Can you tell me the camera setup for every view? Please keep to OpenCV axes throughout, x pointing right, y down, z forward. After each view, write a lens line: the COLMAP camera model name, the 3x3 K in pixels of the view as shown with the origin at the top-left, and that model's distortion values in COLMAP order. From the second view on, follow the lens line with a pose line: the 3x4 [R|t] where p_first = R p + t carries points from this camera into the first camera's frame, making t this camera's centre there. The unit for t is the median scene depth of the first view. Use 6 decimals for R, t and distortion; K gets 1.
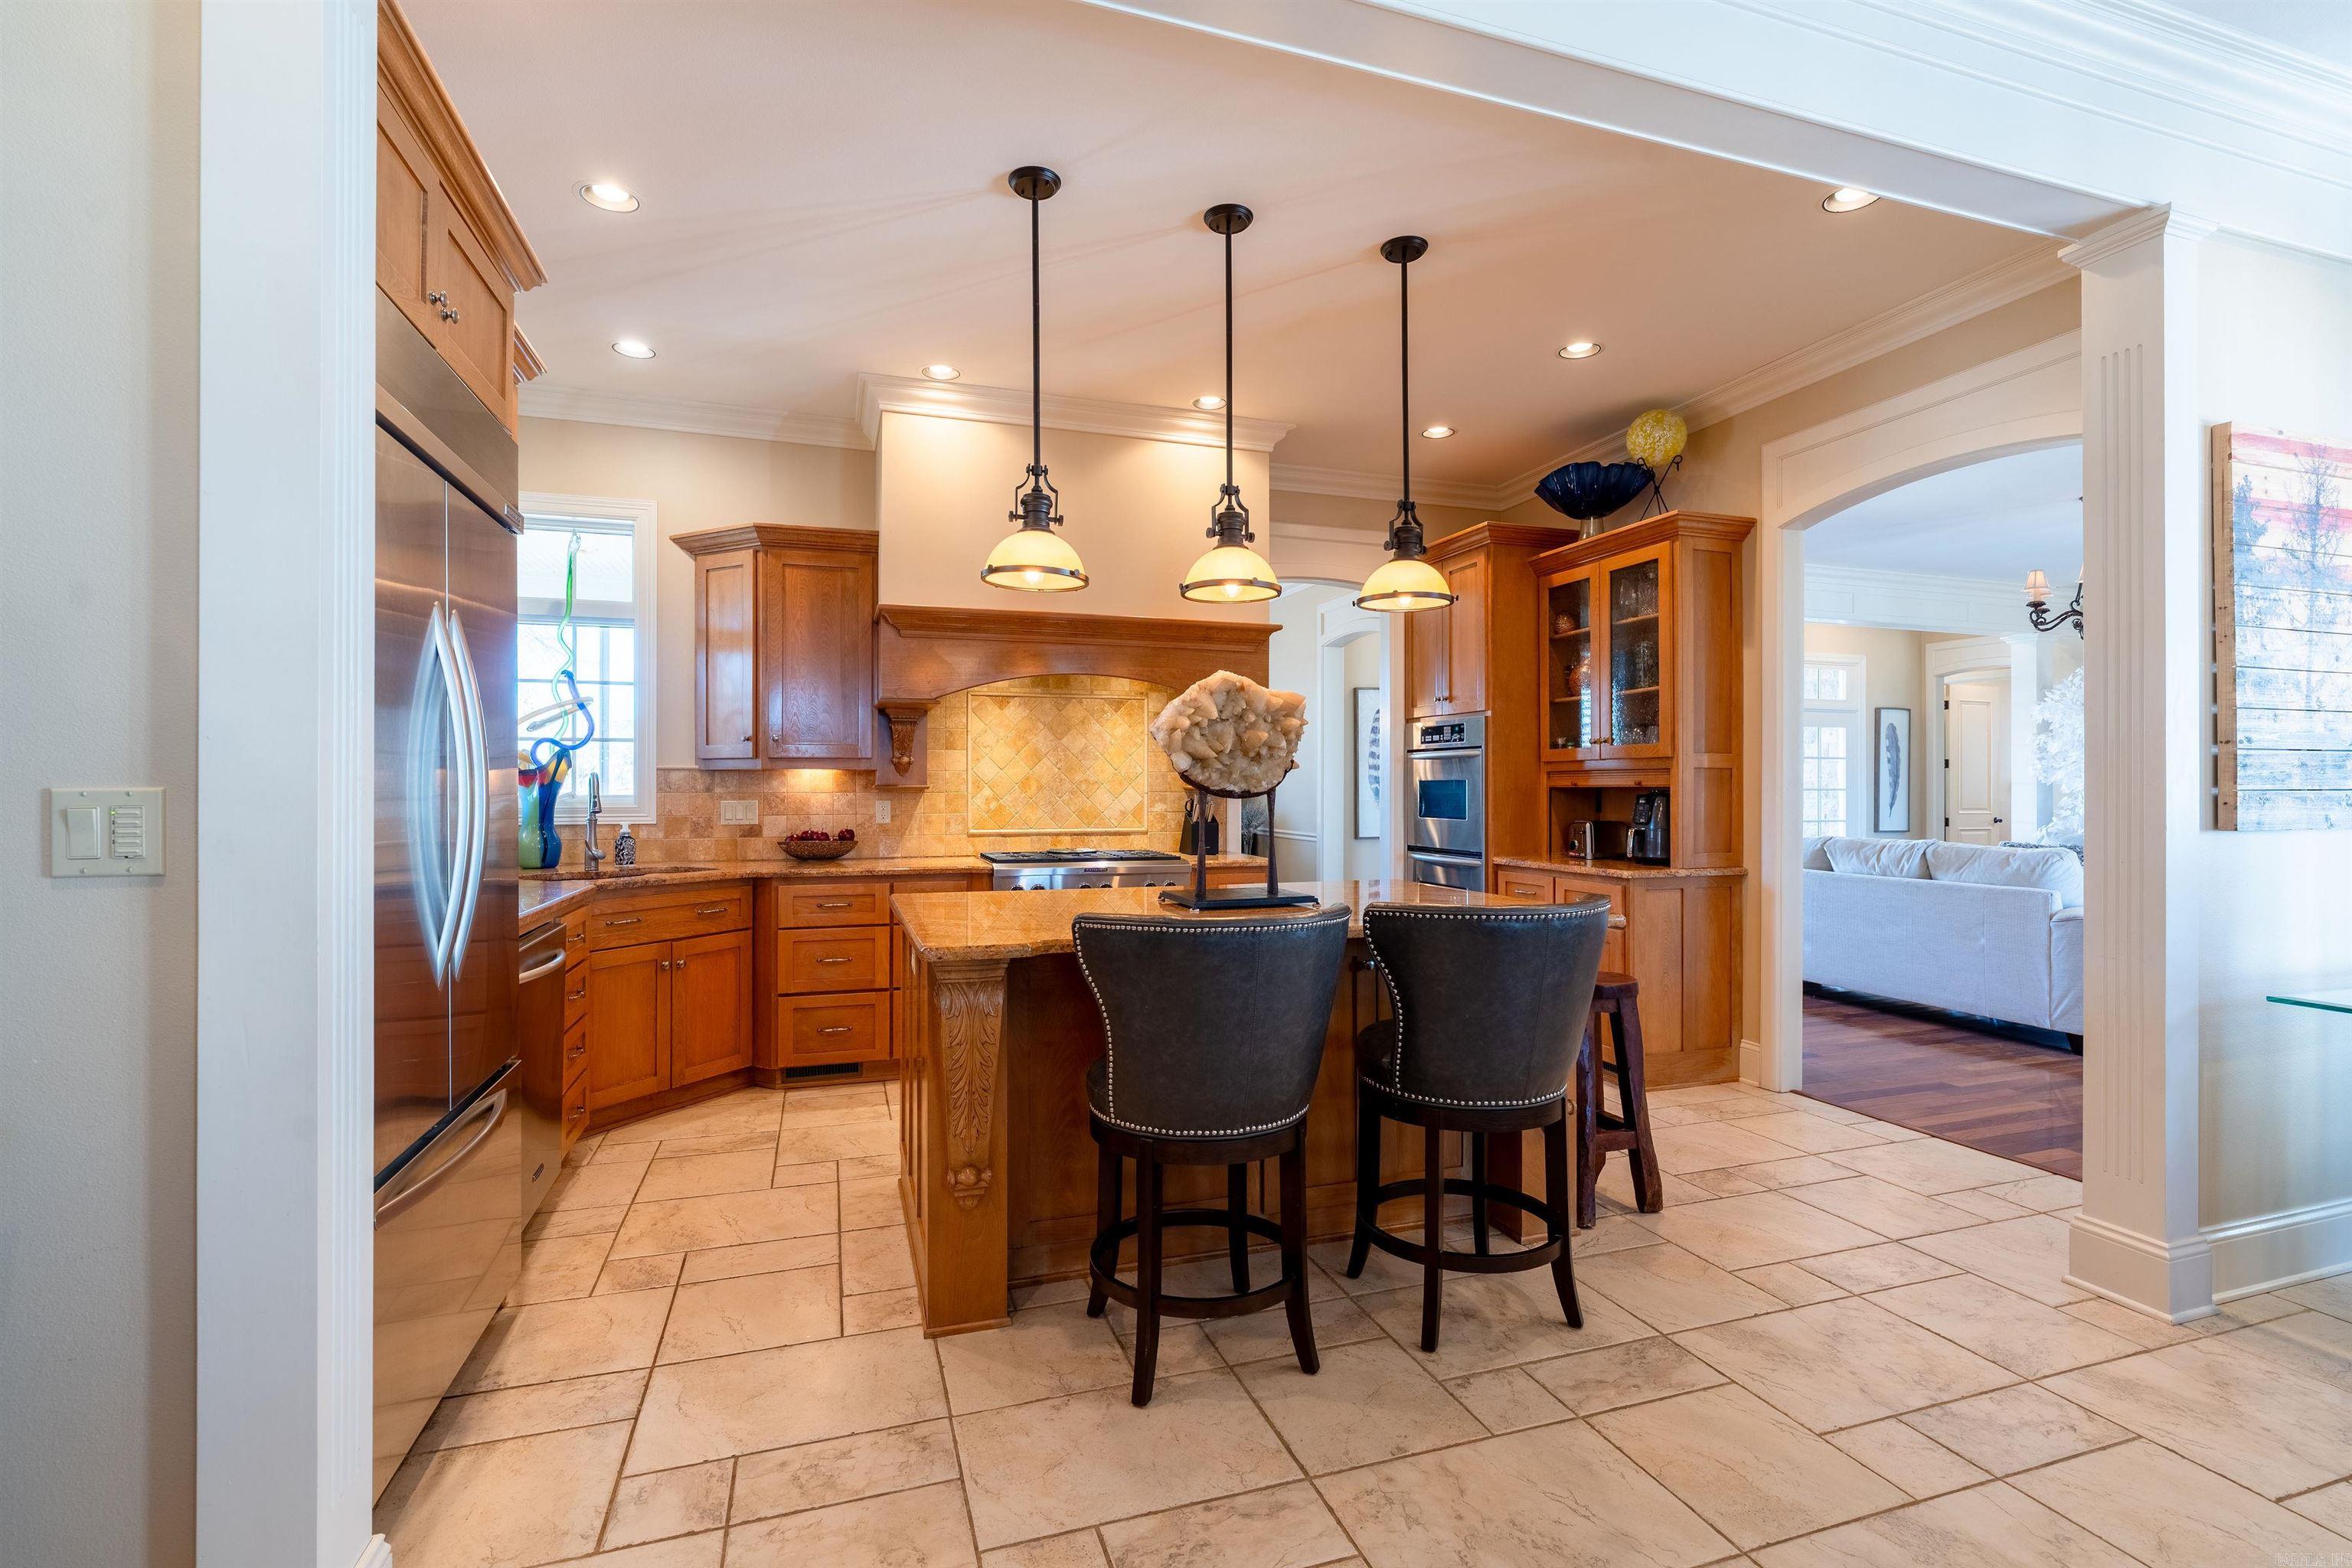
lens RADIAL K [[1055.1, 0, 1174.4], [0, 1055.1, 785.8], [0, 0, 1]] dist [0.001415, -0.000074]
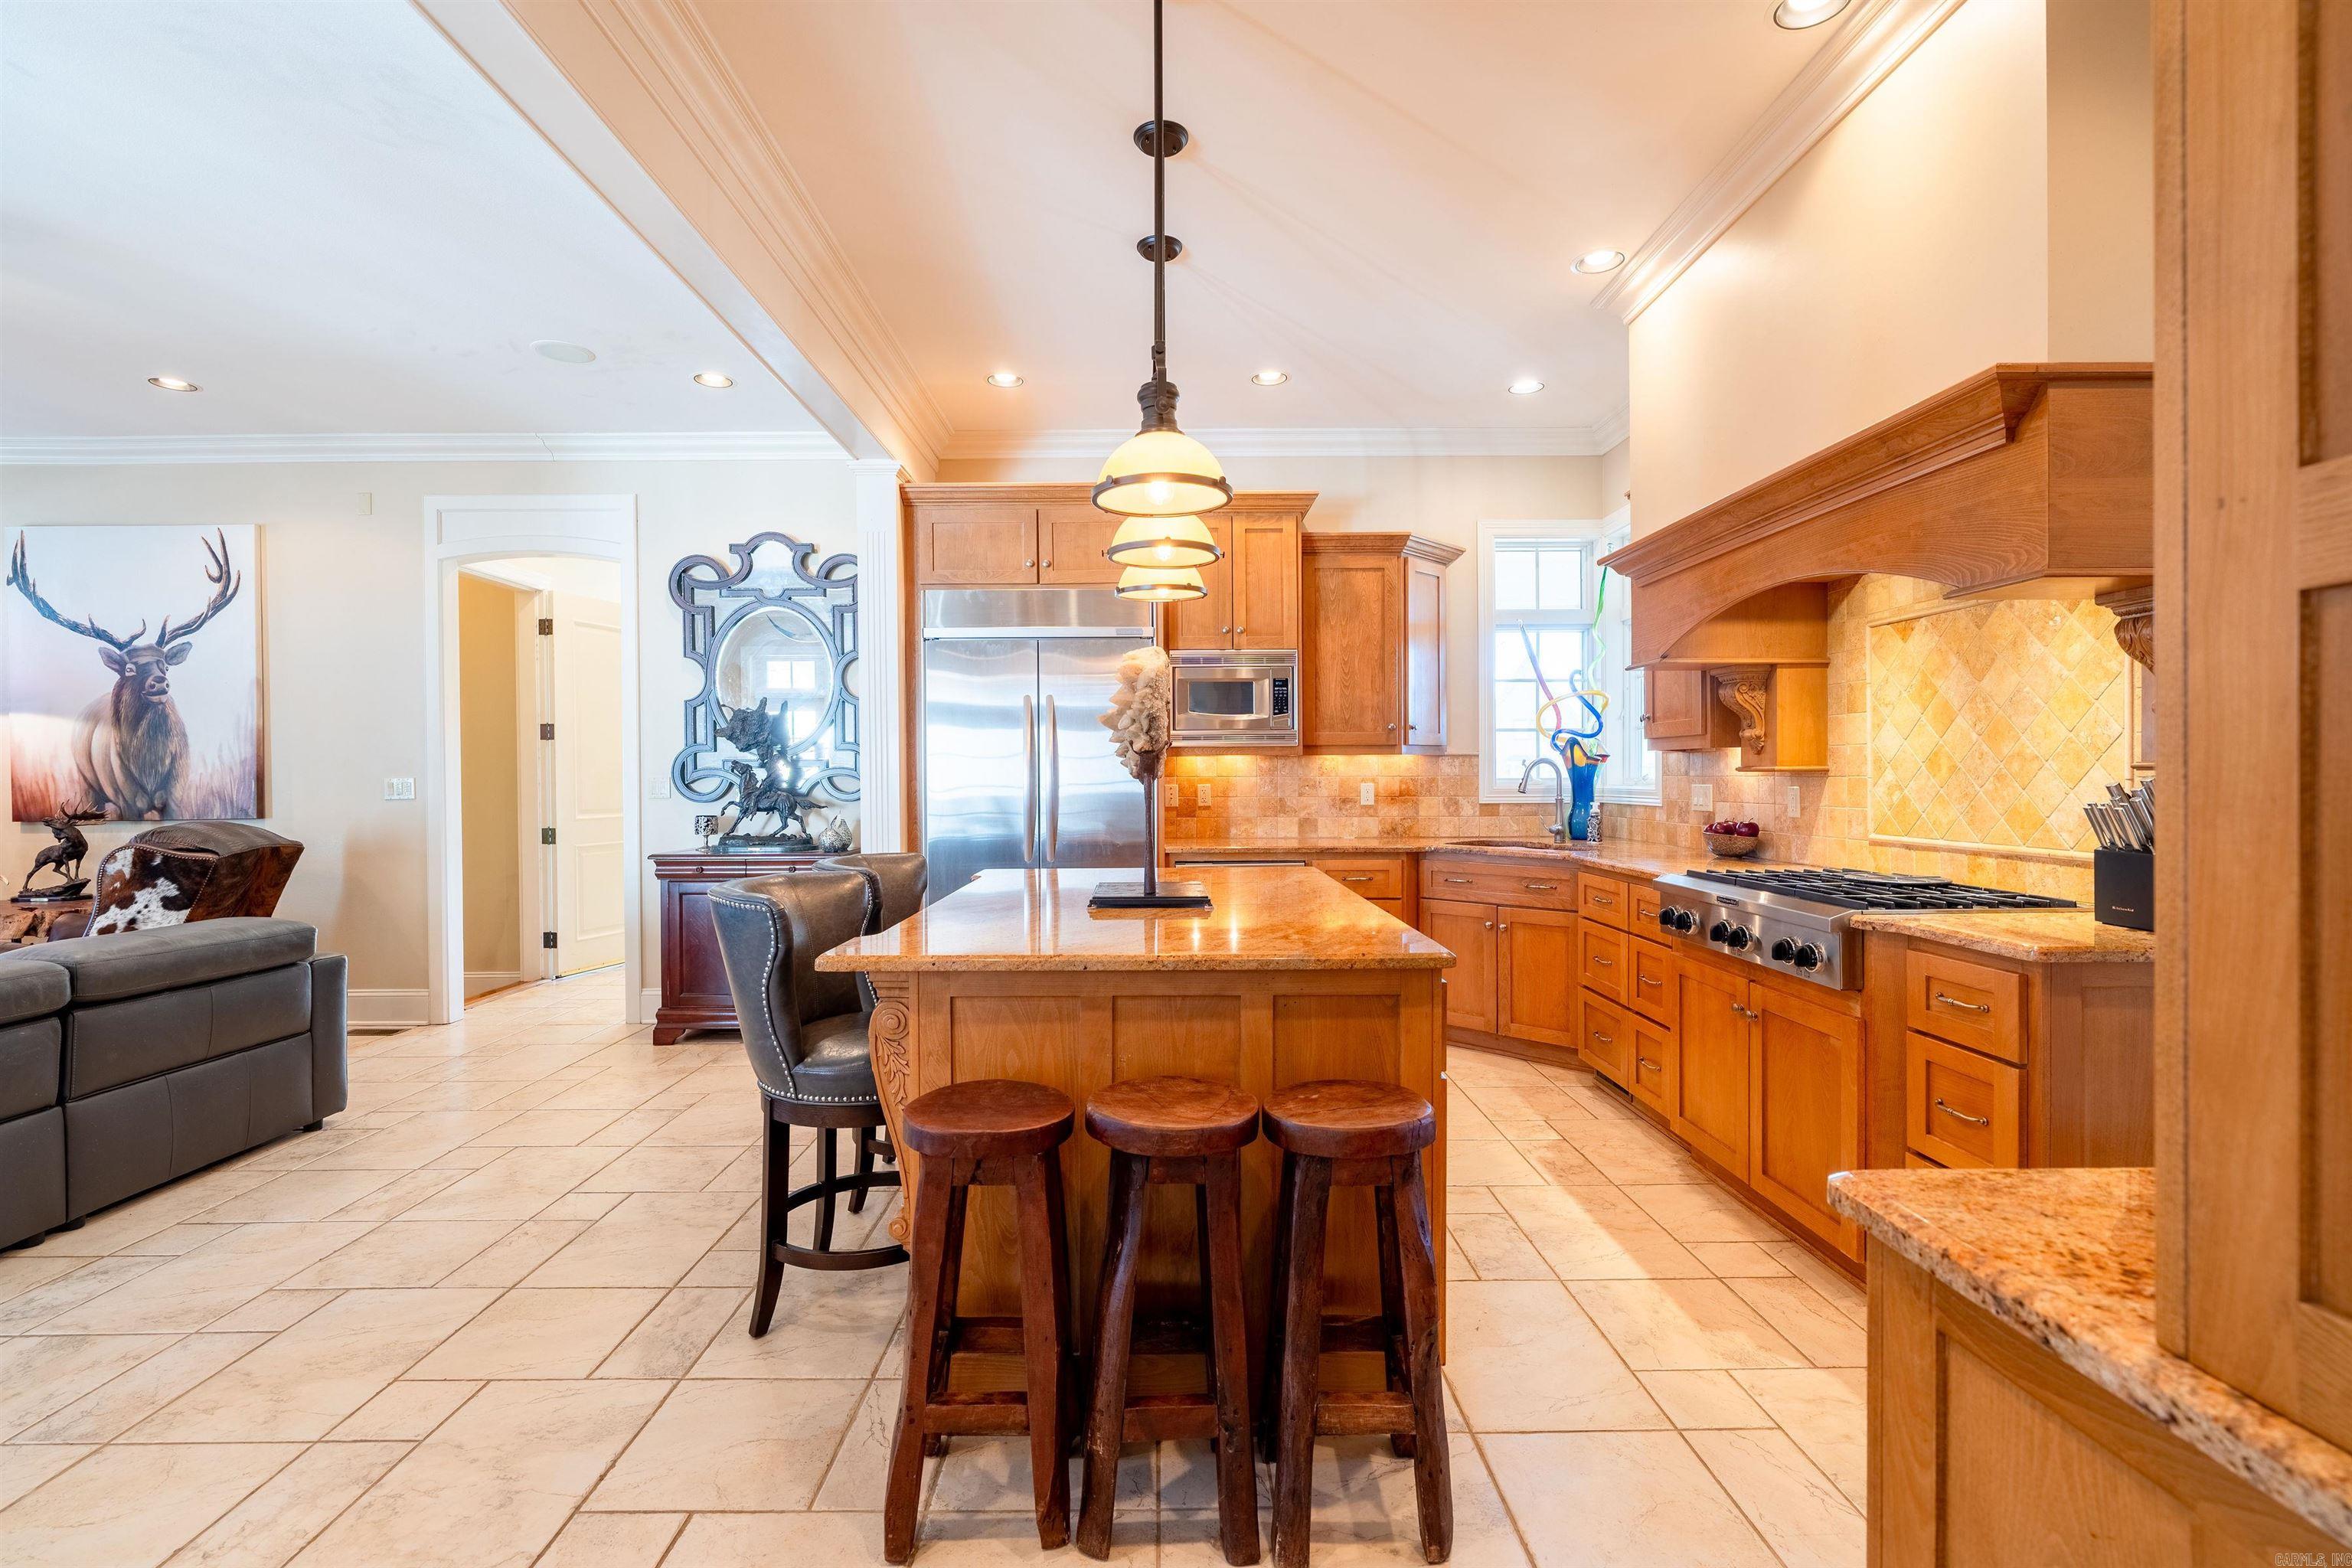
lens RADIAL K [[1055.1, 0, 1171.3], [0, 1055.1, 782.8], [0, 0, 1]] dist [0.001415, -0.000074]
pose [[-0.306833, 0.009140, -0.951719, 0.556194], [0.007174, 0.999948, 0.007290, 0.002198], [0.951736, -0.004590, -0.306883, 0.784546]]
